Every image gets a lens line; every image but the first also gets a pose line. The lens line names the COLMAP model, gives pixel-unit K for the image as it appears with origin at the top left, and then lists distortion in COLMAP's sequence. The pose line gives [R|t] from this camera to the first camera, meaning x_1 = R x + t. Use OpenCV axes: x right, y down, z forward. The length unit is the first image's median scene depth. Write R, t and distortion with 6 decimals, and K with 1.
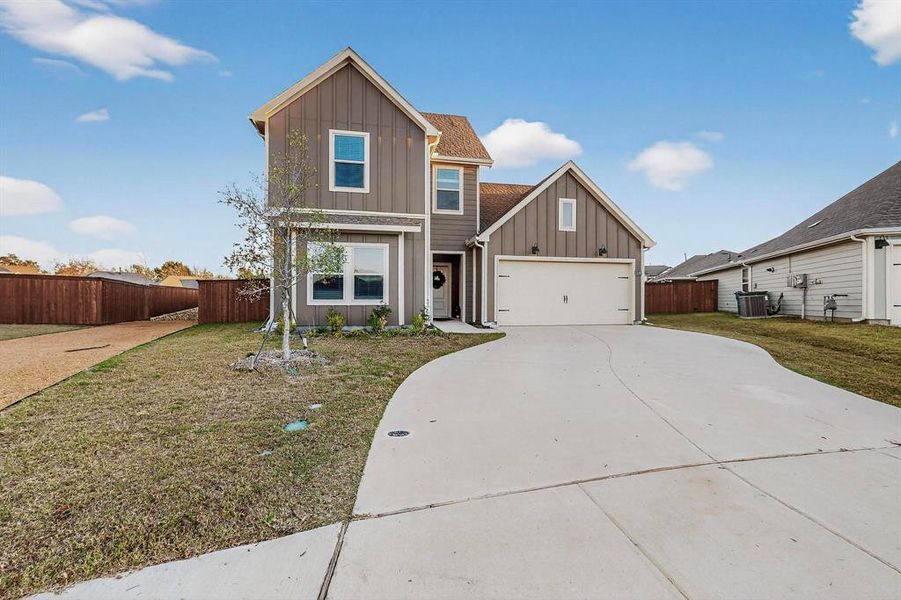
lens RADIAL K [[399.3, 0, 442.2], [0, 399.3, 299.1], [0, 0, 1]] dist [0.000285, -0.000806]
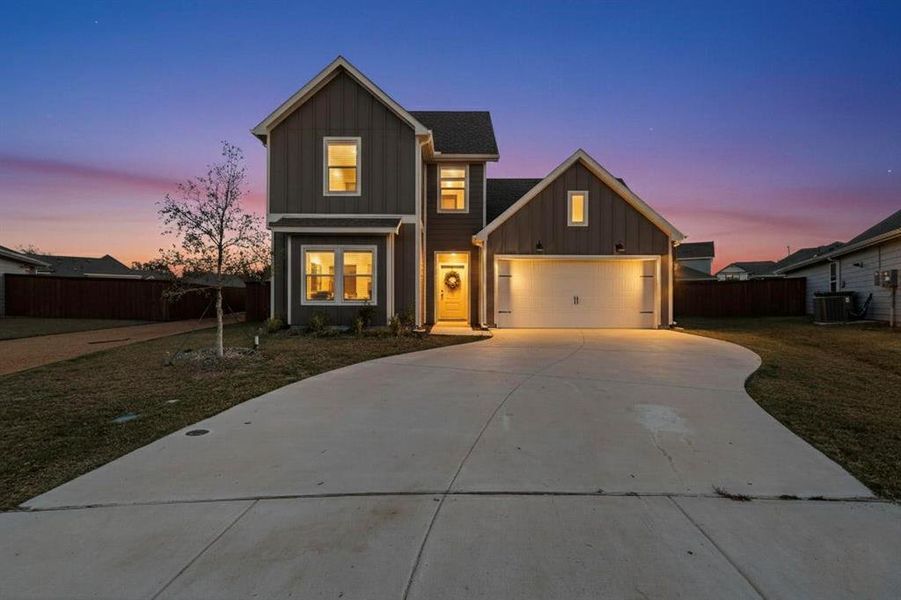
lens RADIAL K [[399.3, 0, 443.6], [0, 399.3, 298.7], [0, 0, 1]] dist [0.000285, -0.000806]
pose [[0.978642, 0.002562, -0.205557, 0.205984], [-0.002827, 0.999996, -0.000999, -0.001642], [0.205553, 0.001559, 0.978645, 0.038151]]
